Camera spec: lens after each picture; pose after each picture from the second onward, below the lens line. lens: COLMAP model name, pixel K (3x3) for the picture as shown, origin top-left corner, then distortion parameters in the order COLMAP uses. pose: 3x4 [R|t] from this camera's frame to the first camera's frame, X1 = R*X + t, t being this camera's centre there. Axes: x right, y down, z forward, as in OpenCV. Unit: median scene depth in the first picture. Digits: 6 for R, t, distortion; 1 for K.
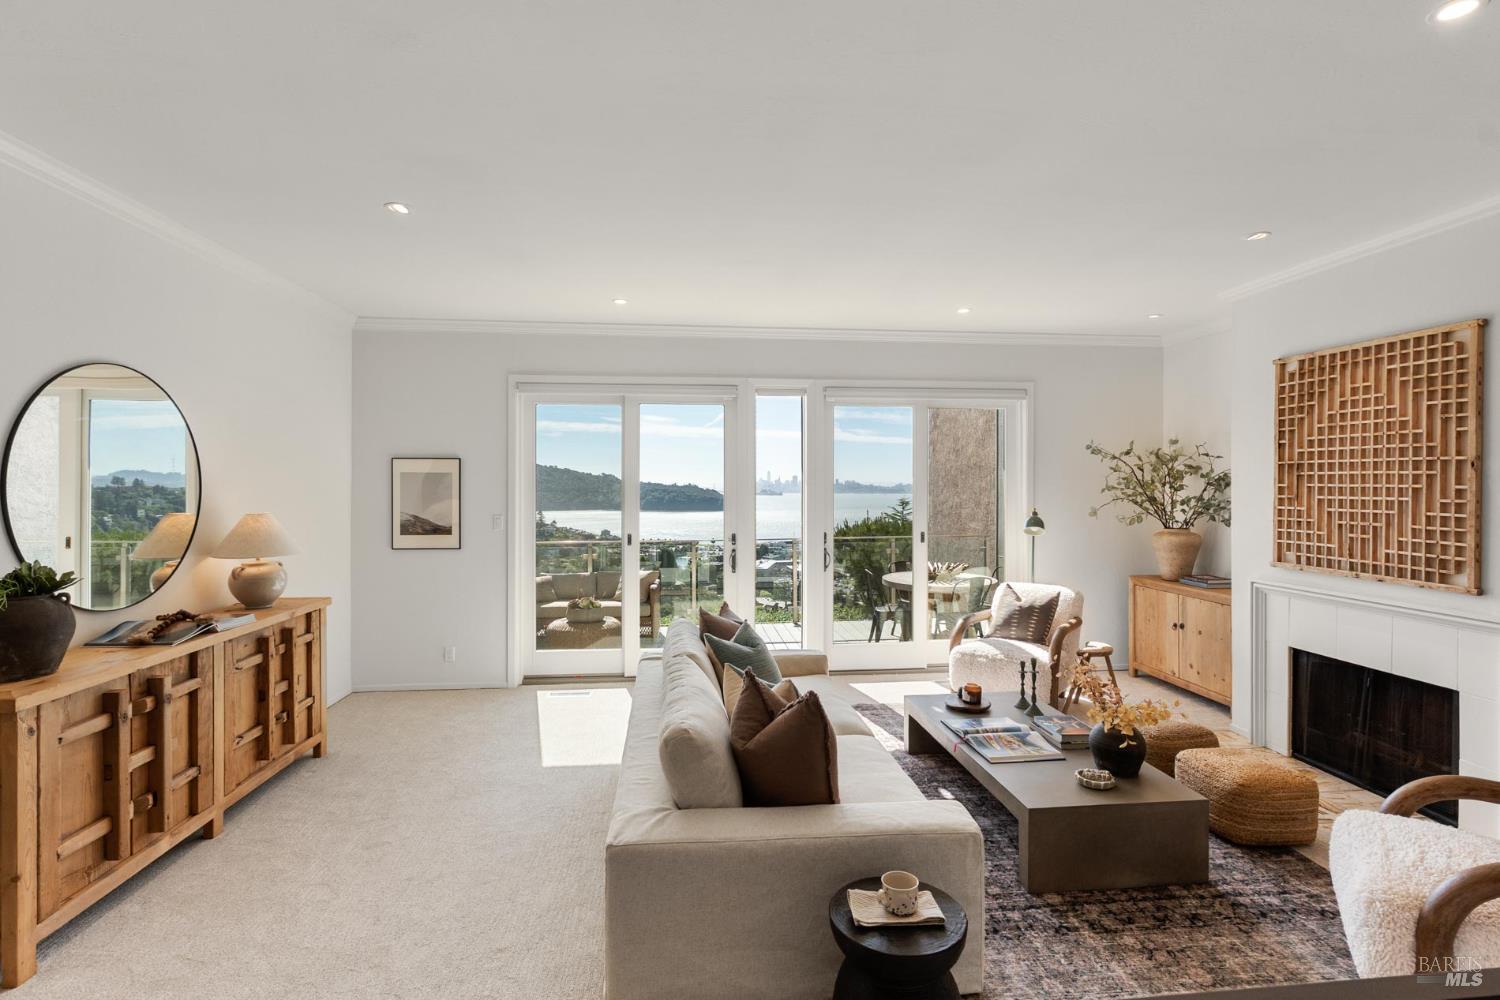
lens RADIAL K [[715.2, 0, 754.4], [0, 715.2, 485.5], [0, 0, 1]] dist [0.001510, 0.000086]
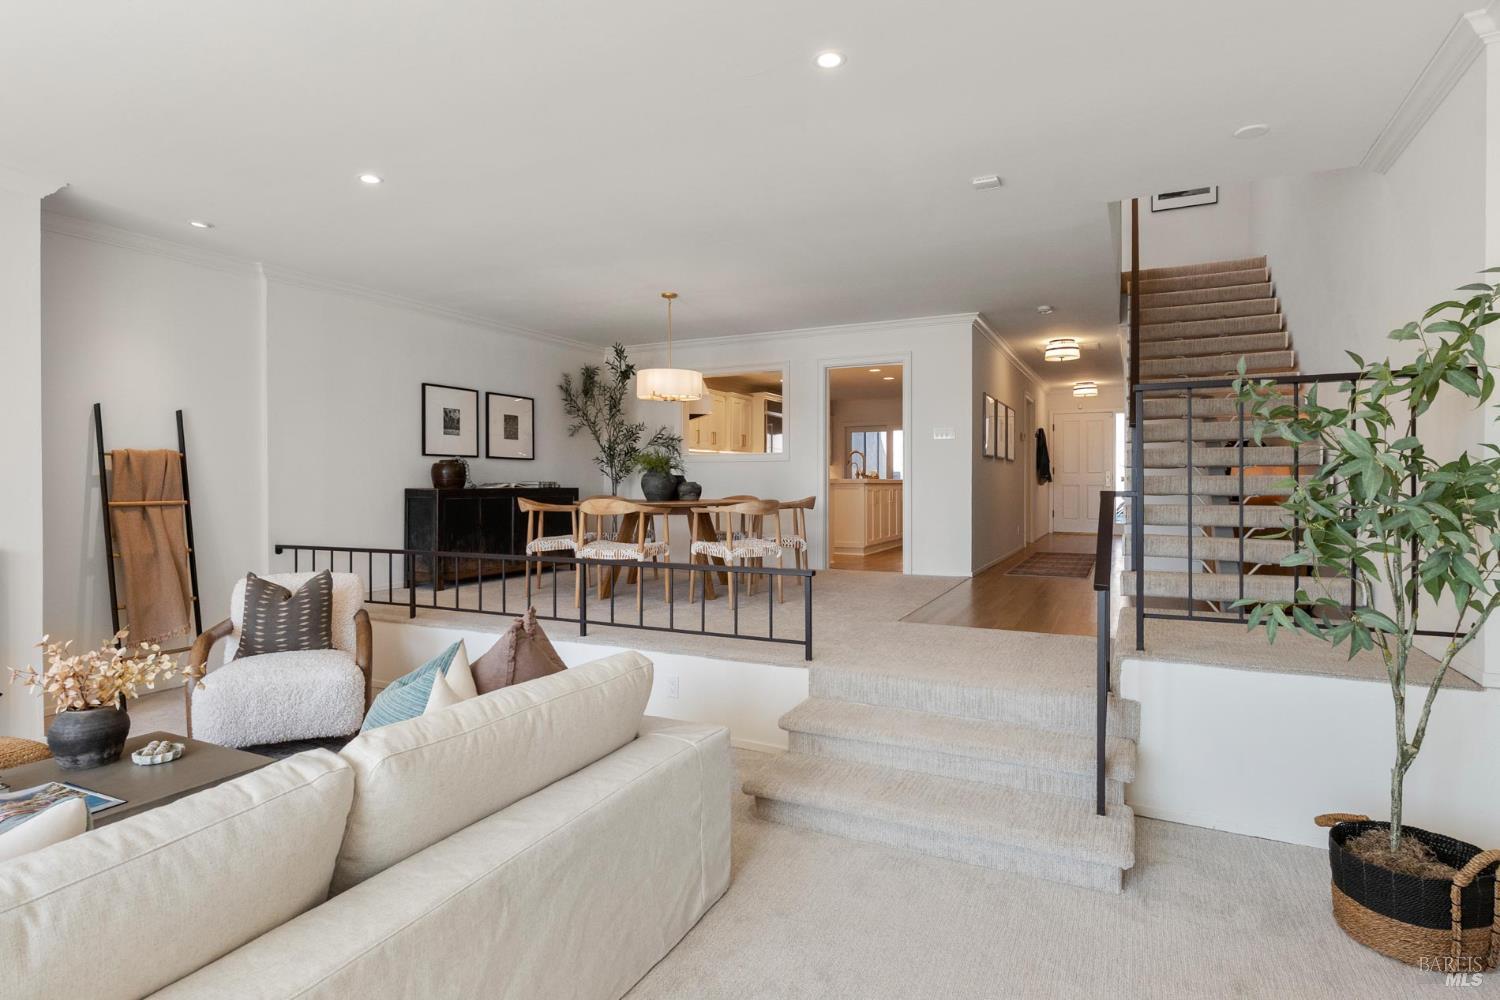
lens RADIAL K [[780.3, 0, 754.9], [0, 780.3, 488.7], [0, 0, 1]] dist [-0.004368, 0.002373]
pose [[-0.843119, -0.003069, 0.537719, -0.381559], [0.002437, 0.999952, 0.009527, 0.053930], [-0.537722, 0.009343, -0.843070, 0.860070]]
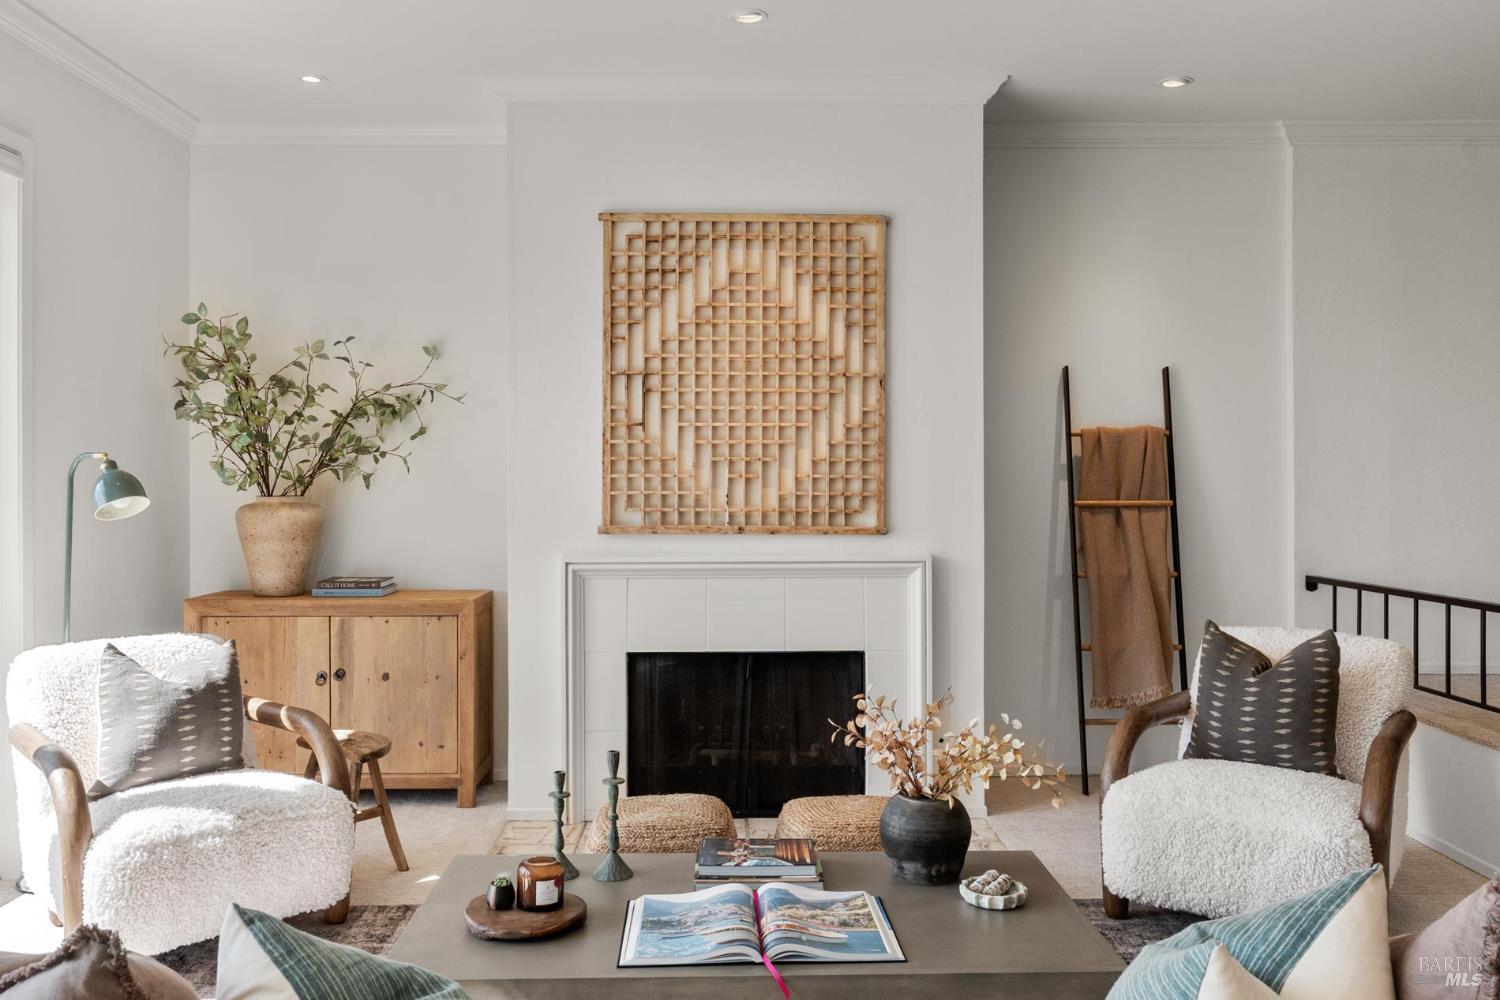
lens RADIAL K [[1179.1, 0, 743.7], [0, 1179.1, 469.3], [0, 0, 1]] dist [-0.009345, 0.014208]
pose [[0.092610, 0.005798, 0.995686, -0.274892], [0.003229, 0.999976, -0.006123, 0.054935], [-0.995697, 0.003782, 0.092589, 0.680758]]
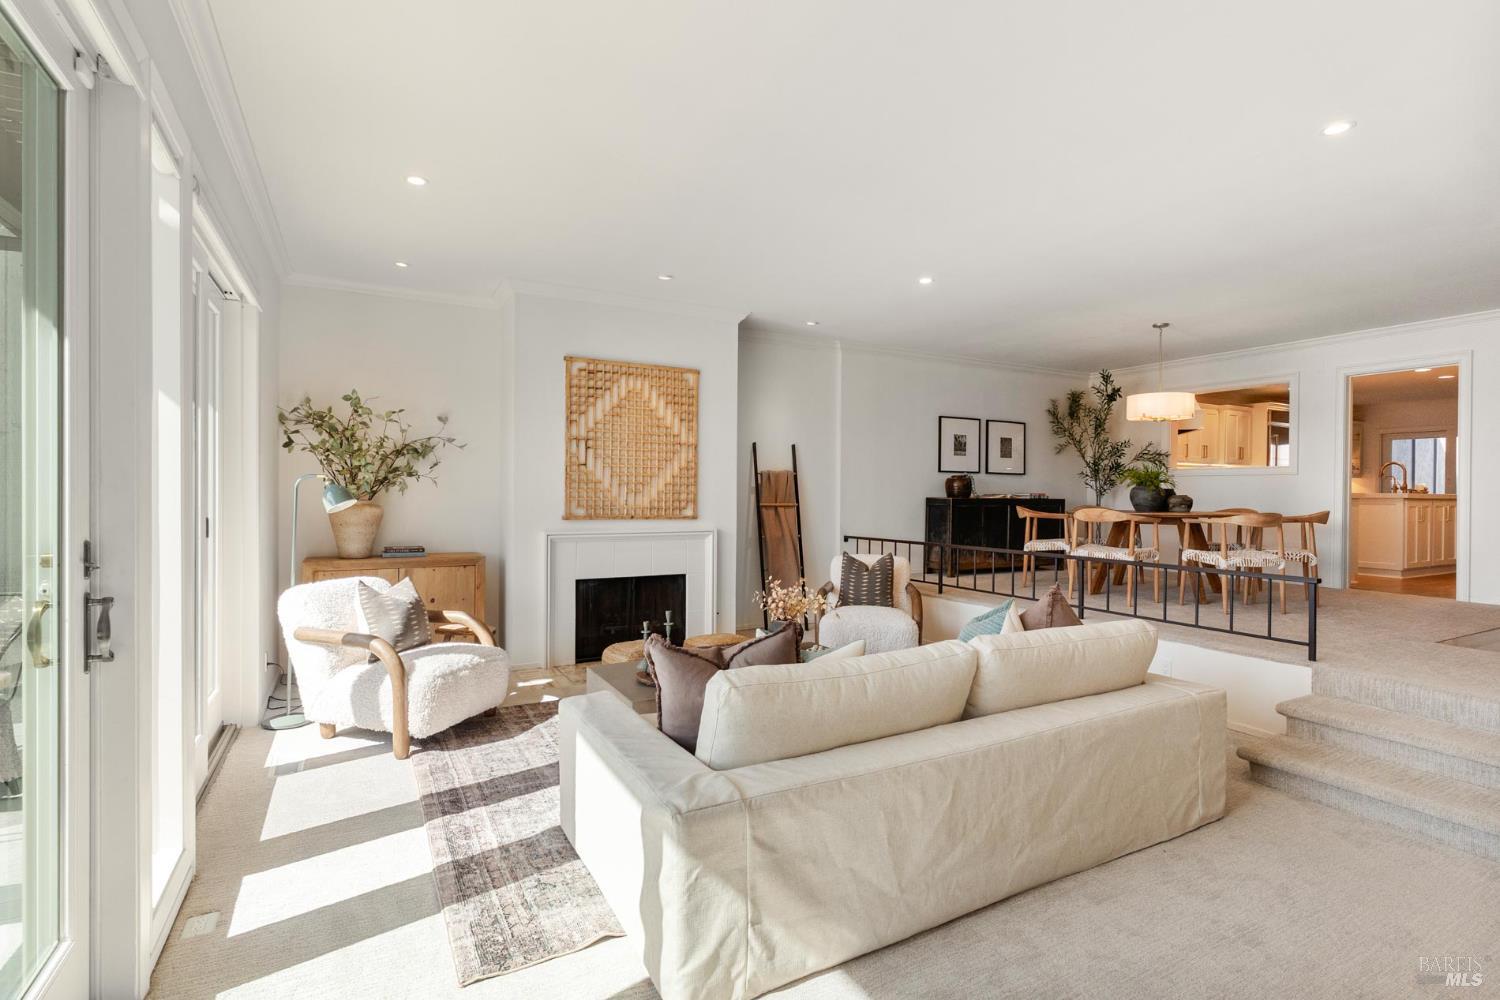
lens RADIAL K [[715.2, 0, 748.2], [0, 715.2, 493.1], [0, 0, 1]] dist [0.001510, 0.000086]
pose [[-0.377809, -0.005243, 0.925869, -0.492837], [-0.007062, 0.999971, 0.002781, 0.053611], [-0.925857, -0.005488, -0.377835, 1.032183]]
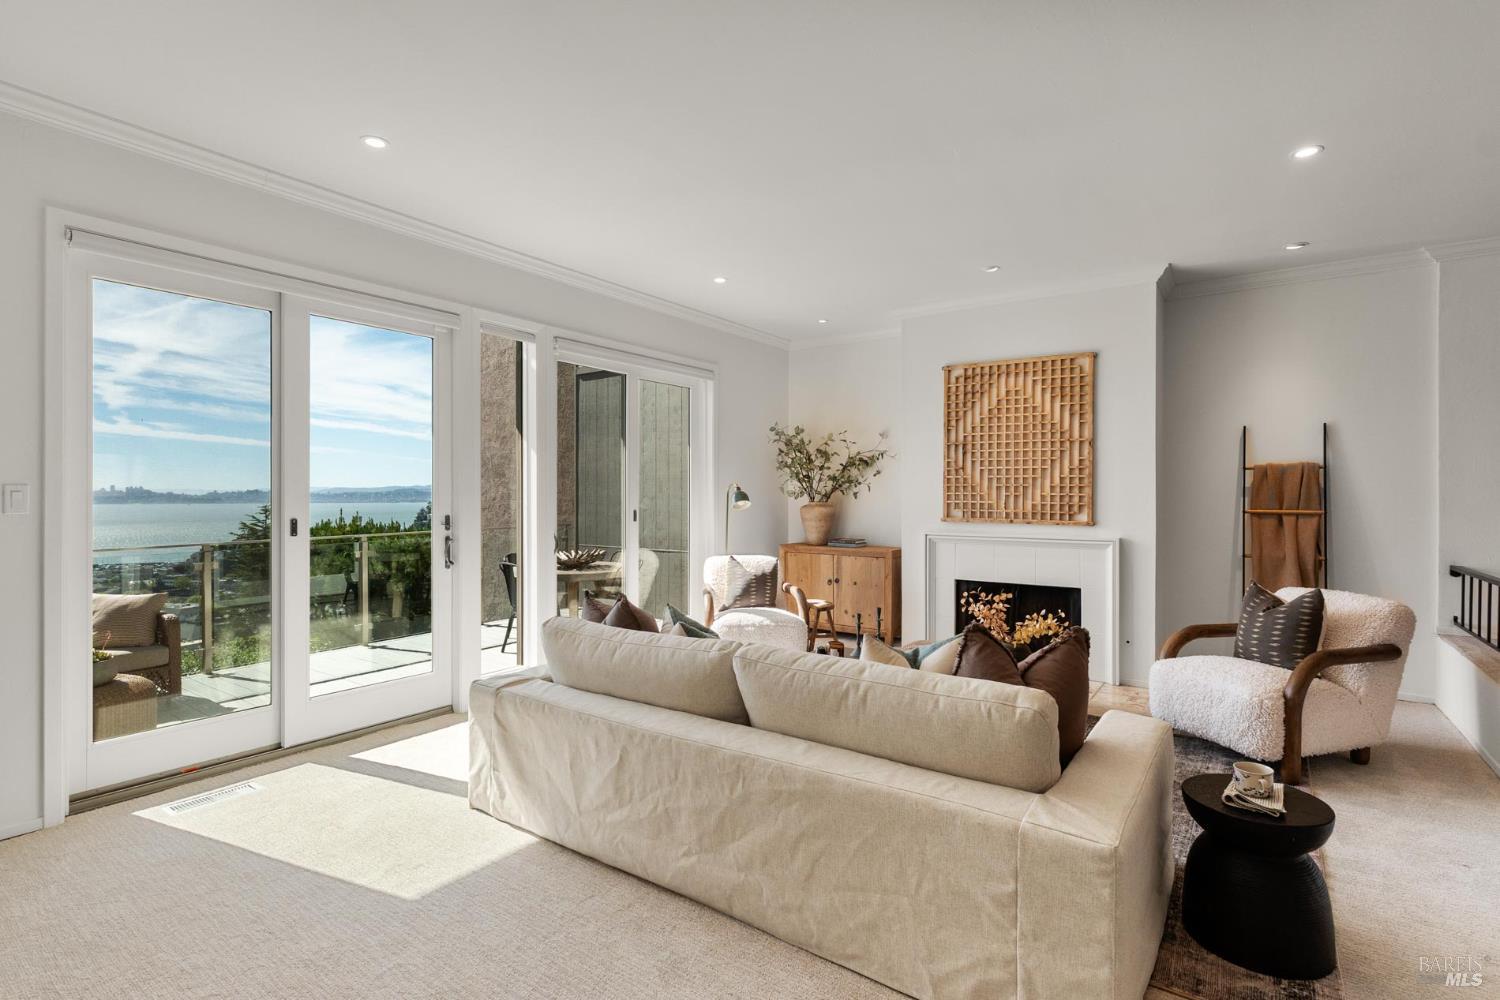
lens RADIAL K [[715.2, 0, 747.5], [0, 715.2, 492.3], [0, 0, 1]] dist [0.001510, 0.000086]
pose [[0.666031, 0.001565, 0.745923, -0.447367], [0.000152, 0.999997, -0.002234, 0.054477], [-0.745924, 0.001602, 0.666029, 0.337665]]
